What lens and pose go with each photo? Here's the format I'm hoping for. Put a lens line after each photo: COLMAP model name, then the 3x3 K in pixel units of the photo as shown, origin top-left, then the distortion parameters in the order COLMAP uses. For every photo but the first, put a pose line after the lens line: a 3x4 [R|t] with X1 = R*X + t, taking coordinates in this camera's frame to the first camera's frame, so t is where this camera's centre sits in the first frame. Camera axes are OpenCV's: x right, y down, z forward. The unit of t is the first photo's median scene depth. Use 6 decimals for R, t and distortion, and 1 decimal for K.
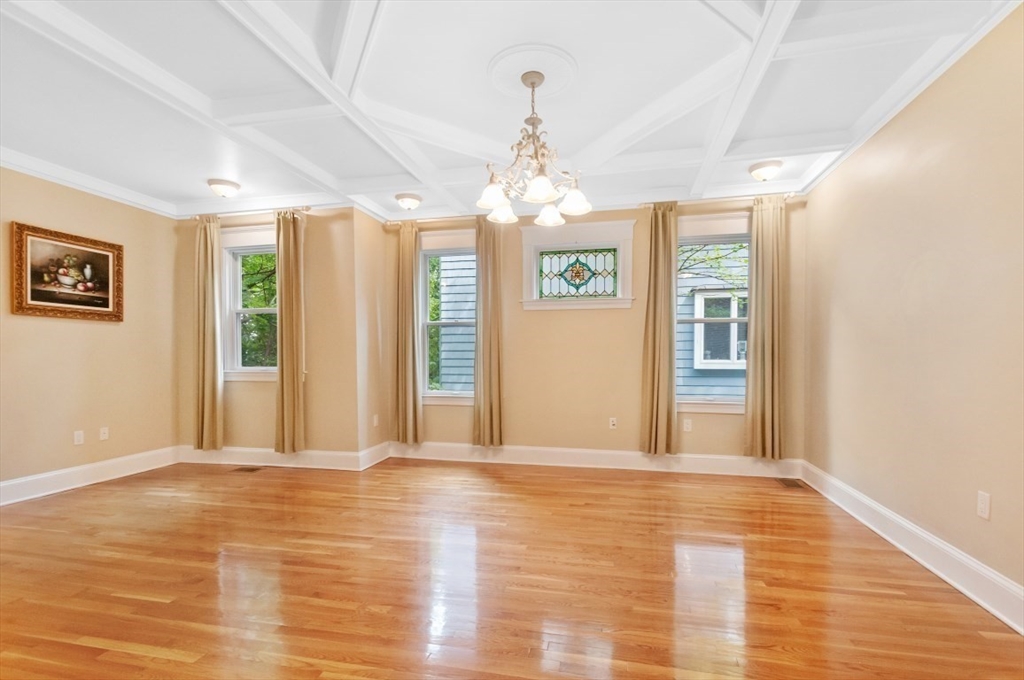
lens RADIAL K [[472.5, 0, 530.5], [0, 472.5, 364.7], [0, 0, 1]] dist [0.011222, -0.003737]
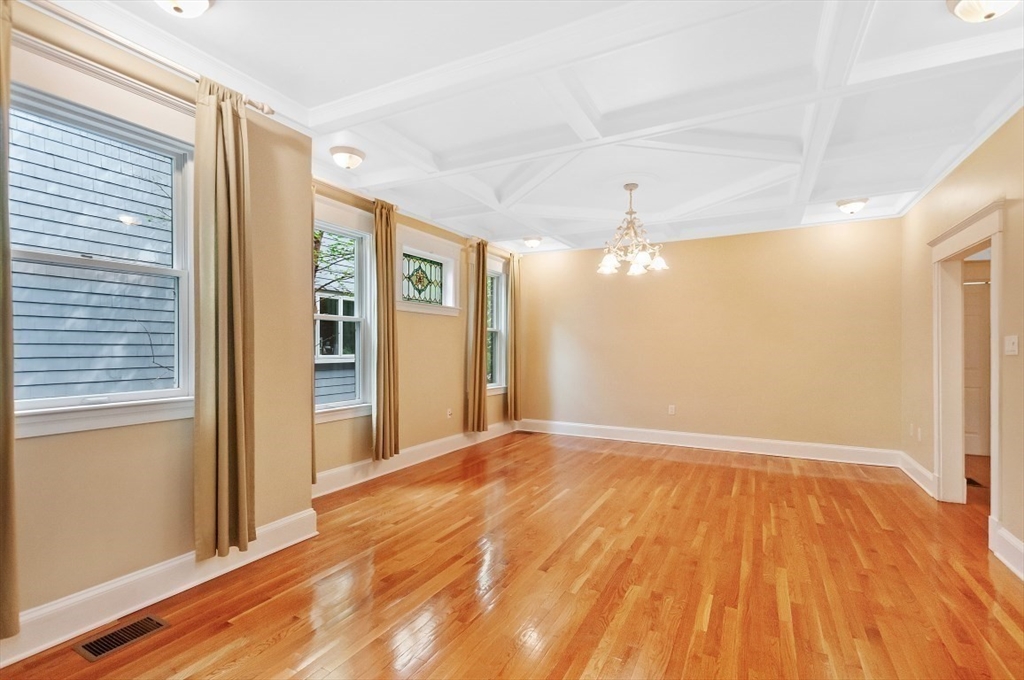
lens RADIAL K [[472.5, 0, 506.4], [0, 472.5, 344.9], [0, 0, 1]] dist [0.011222, -0.003737]
pose [[0.269870, 0.003845, 0.962889, -0.896433], [0.010375, 0.999922, -0.006901, -0.035314], [-0.962841, 0.011852, 0.269809, 0.532946]]
